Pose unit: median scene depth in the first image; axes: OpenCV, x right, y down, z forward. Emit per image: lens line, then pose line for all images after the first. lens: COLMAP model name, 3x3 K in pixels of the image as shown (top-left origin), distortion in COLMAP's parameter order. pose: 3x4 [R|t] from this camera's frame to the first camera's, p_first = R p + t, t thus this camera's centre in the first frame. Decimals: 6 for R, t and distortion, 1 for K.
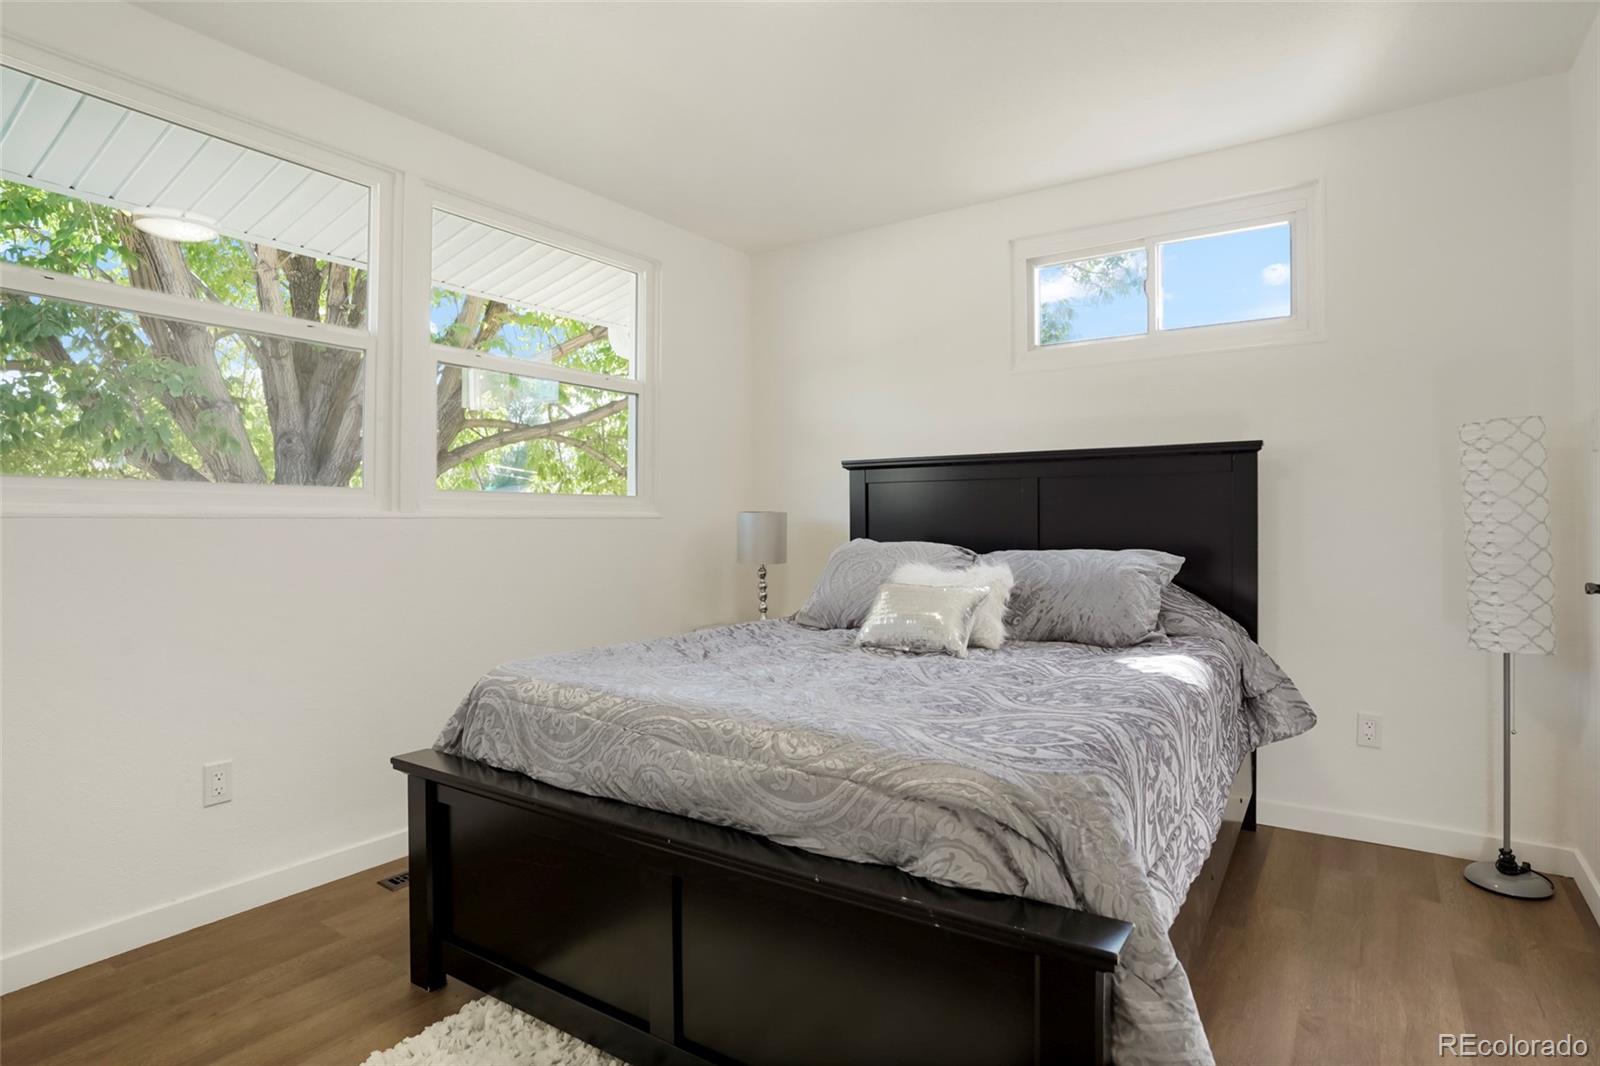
lens RADIAL K [[847.4, 0, 806.9], [0, 847.4, 528.8], [0, 0, 1]] dist [-0.005282, 0.001003]
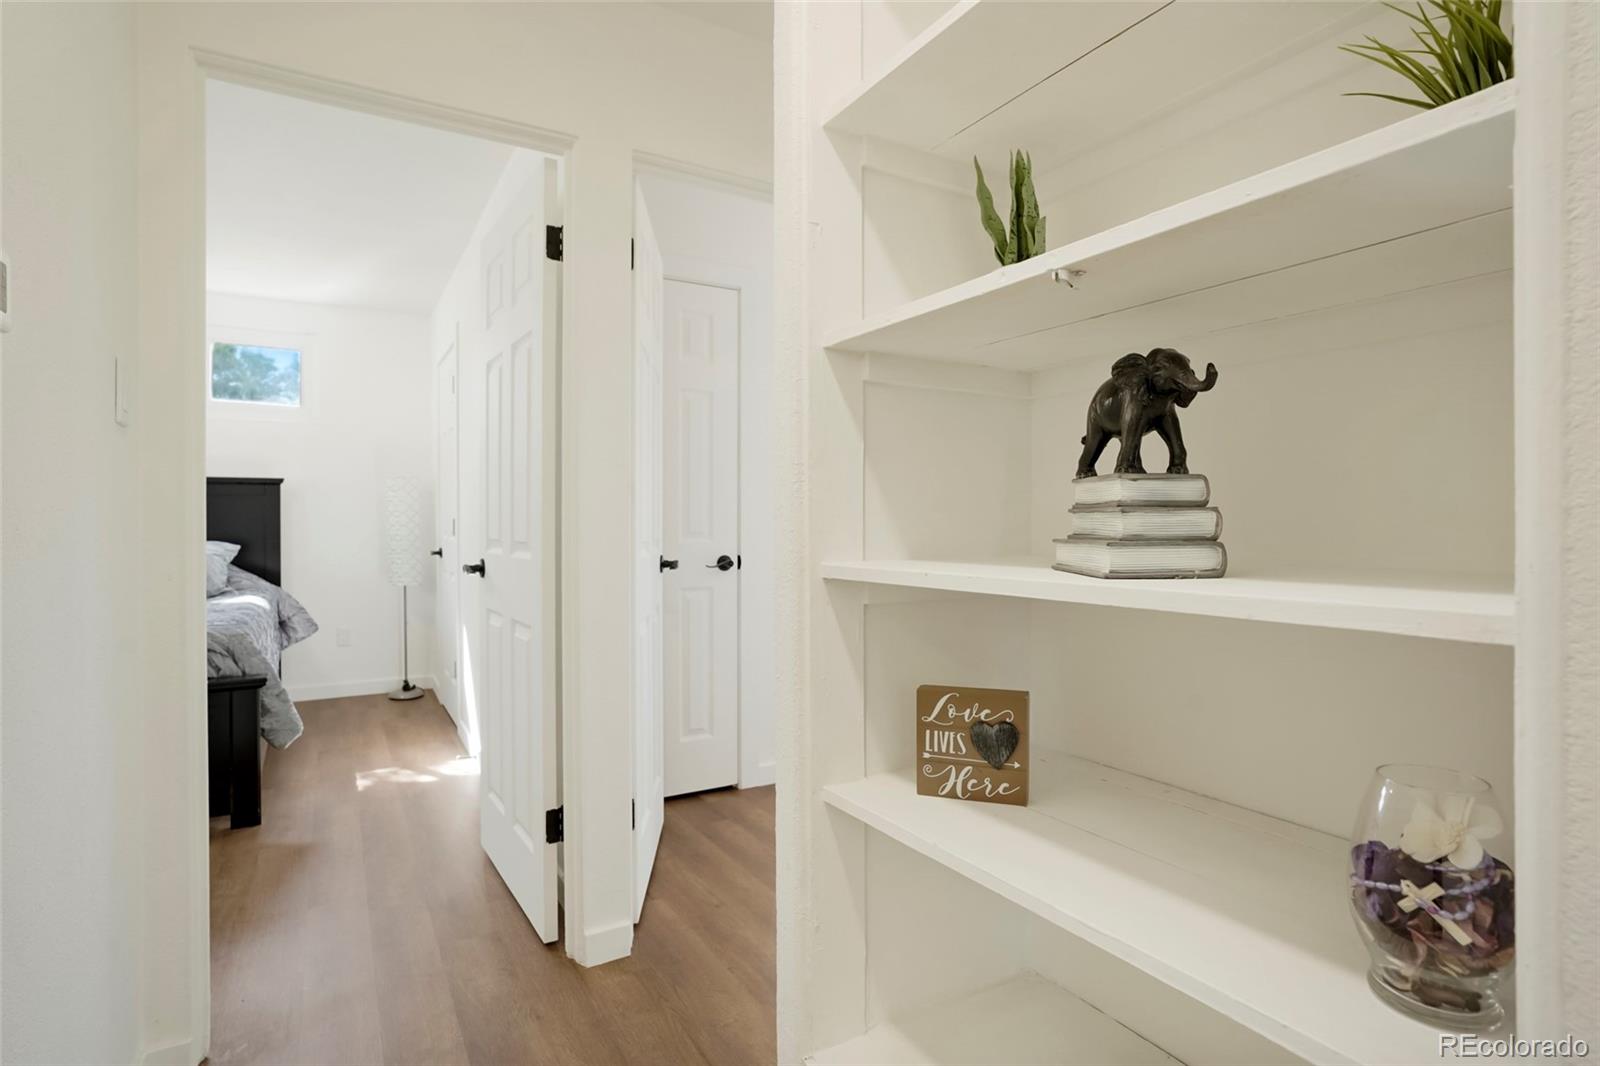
lens RADIAL K [[847.4, 0, 808.1], [0, 847.4, 526.4], [0, 0, 1]] dist [-0.005282, 0.001003]
pose [[0.450520, -0.002642, 0.892762, -0.605192], [0.009623, 0.999952, -0.001897, 0.009680], [-0.892714, 0.009446, 0.450524, -0.853918]]
